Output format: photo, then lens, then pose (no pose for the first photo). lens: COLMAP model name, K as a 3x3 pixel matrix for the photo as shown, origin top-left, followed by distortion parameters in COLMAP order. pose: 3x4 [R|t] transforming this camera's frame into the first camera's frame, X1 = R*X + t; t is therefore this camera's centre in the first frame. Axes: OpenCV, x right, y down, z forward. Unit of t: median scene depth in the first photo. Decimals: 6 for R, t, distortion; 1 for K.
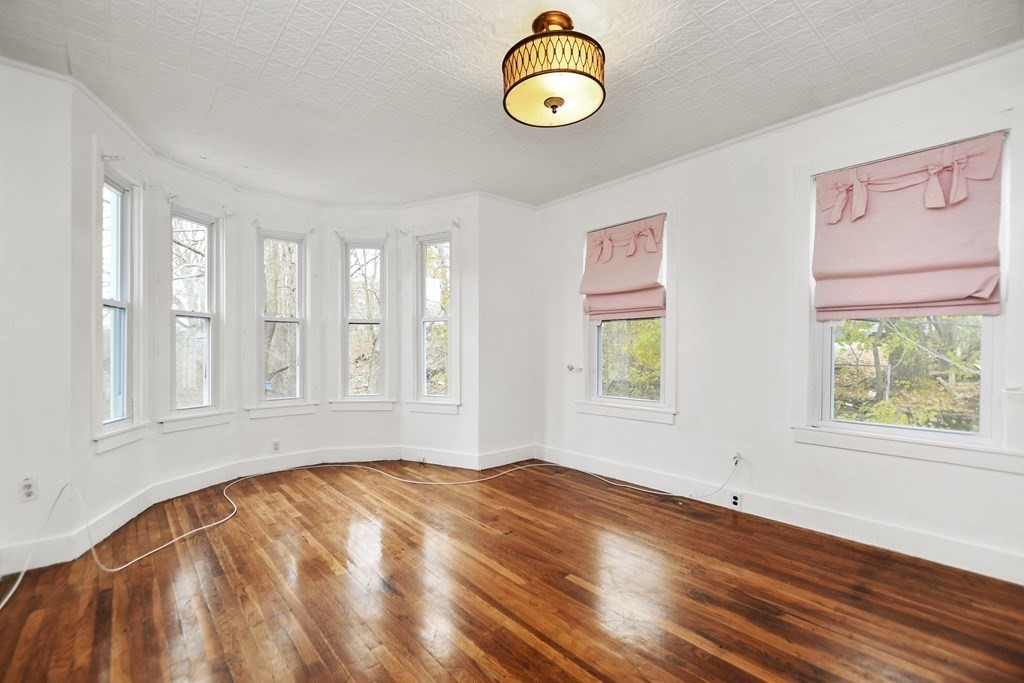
lens RADIAL K [[450.6, 0, 497.8], [0, 450.6, 347.6], [0, 0, 1]] dist [-0.001136, 0.000188]
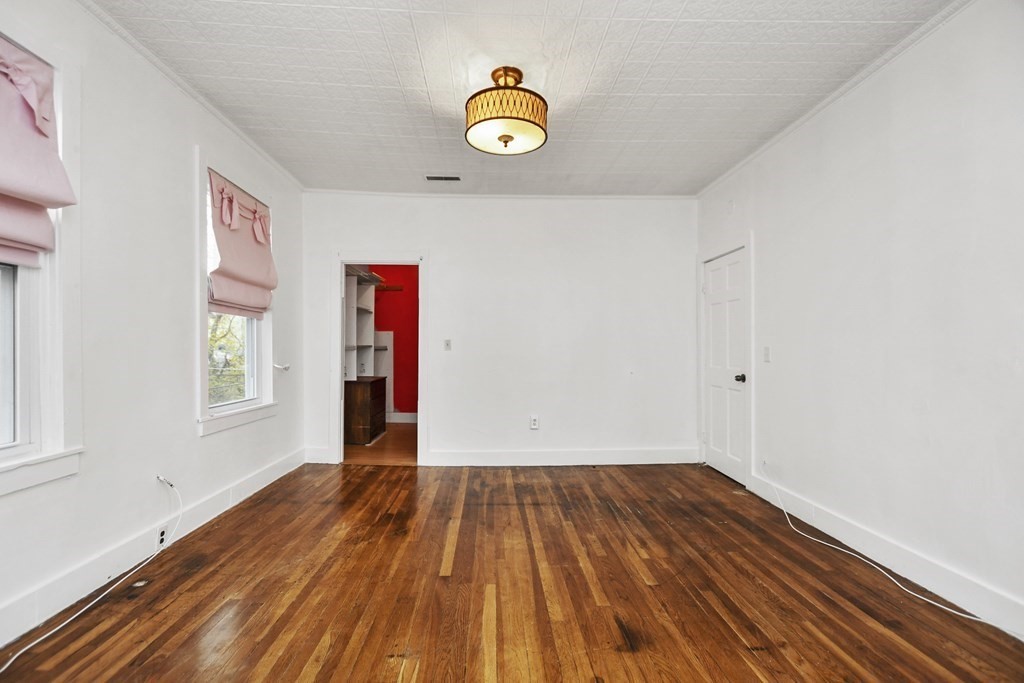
lens RADIAL K [[460.3, 0, 500.0], [0, 460.3, 343.1], [0, 0, 1]] dist [-0.000379, -0.000114]
pose [[-0.785080, 0.006503, 0.619361, -0.372160], [-0.006619, 0.999800, -0.018888, 0.021122], [-0.619360, -0.018928, -0.784879, 1.164219]]
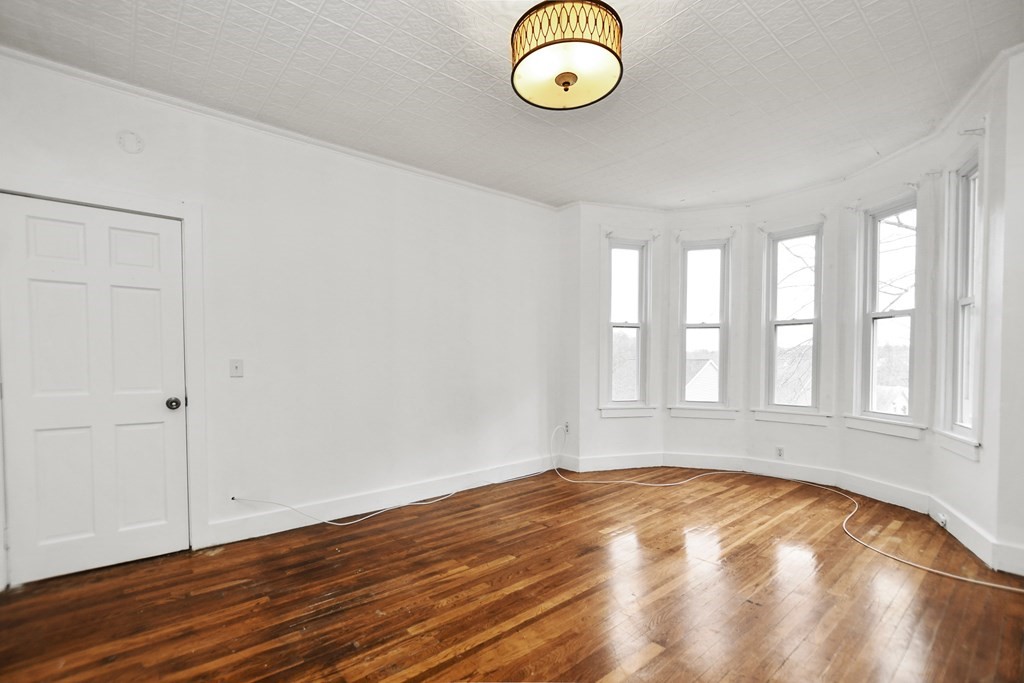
lens RADIAL K [[462.4, 0, 511.1], [0, 462.4, 360.4], [0, 0, 1]] dist [-0.000197, -0.000150]
pose [[0.015254, 0.004179, -0.999875, 0.640325], [0.010714, 0.999933, 0.004343, 0.010984], [0.999826, -0.010779, 0.015208, 0.508146]]
